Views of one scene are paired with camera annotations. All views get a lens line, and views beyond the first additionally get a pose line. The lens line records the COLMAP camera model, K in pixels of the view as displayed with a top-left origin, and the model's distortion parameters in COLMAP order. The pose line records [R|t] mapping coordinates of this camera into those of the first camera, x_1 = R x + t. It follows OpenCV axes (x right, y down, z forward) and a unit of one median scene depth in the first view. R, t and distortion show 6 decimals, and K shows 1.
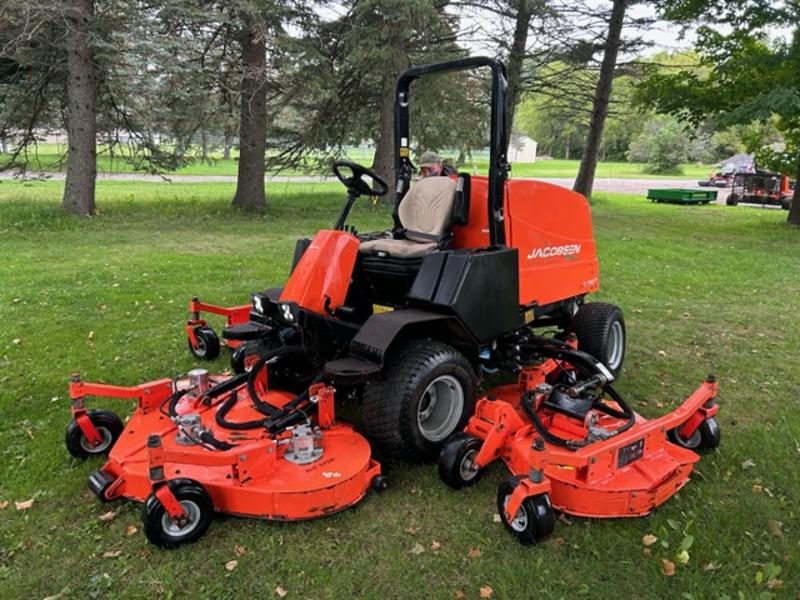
lens RADIAL K [[615.9, 0, 396.4], [0, 615.9, 302.9], [0, 0, 1]] dist [0.055006, -0.056102]
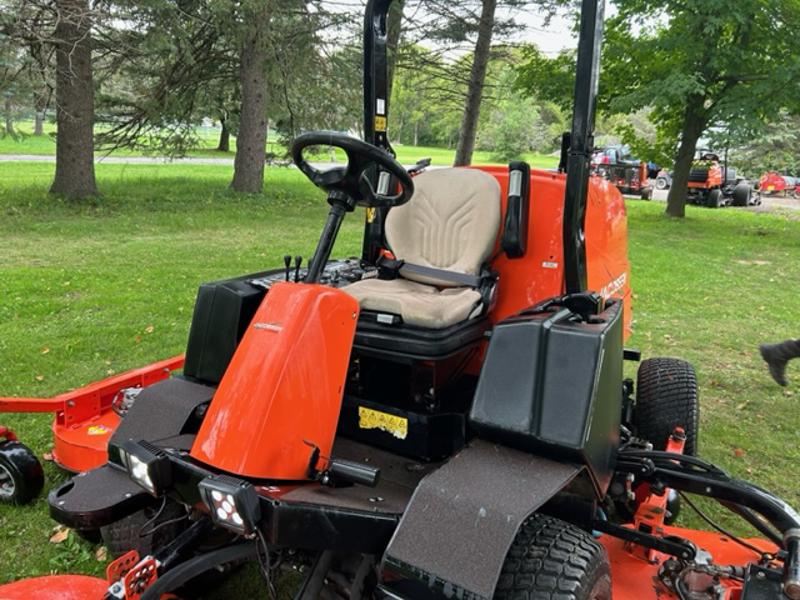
lens RADIAL K [[615.9, 0, 396.4], [0, 615.9, 302.9], [0, 0, 1]] dist [0.055006, -0.056102]
pose [[0.969953, -0.038116, 0.240289, -0.031727], [0.032316, 0.999085, 0.028033, -0.024584], [-0.241138, -0.019426, 0.970296, 0.114603]]
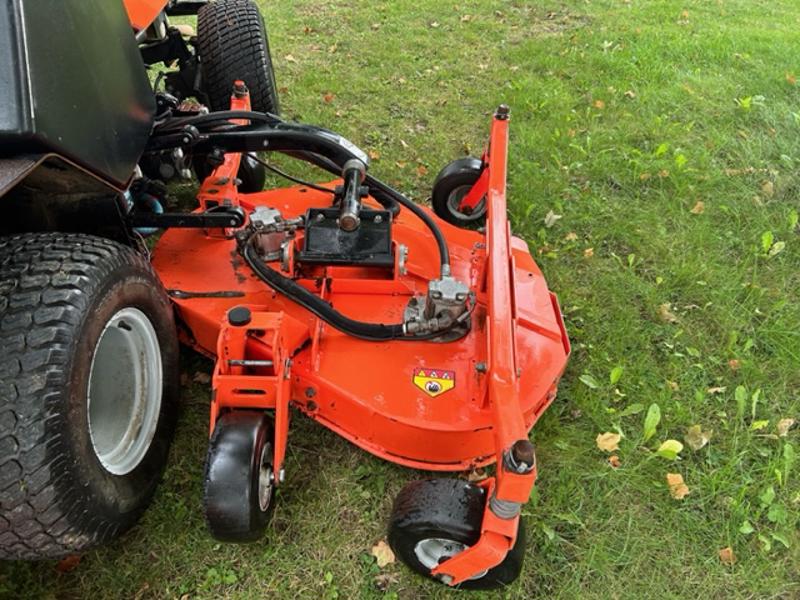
lens RADIAL K [[615.9, 0, 396.4], [0, 615.9, 302.9], [0, 0, 1]] dist [0.055006, -0.056102]
pose [[0.687085, -0.471090, 0.553162, -0.006304], [0.147976, 0.836098, 0.528245, -0.014798], [-0.711349, -0.281094, 0.644181, 0.122615]]
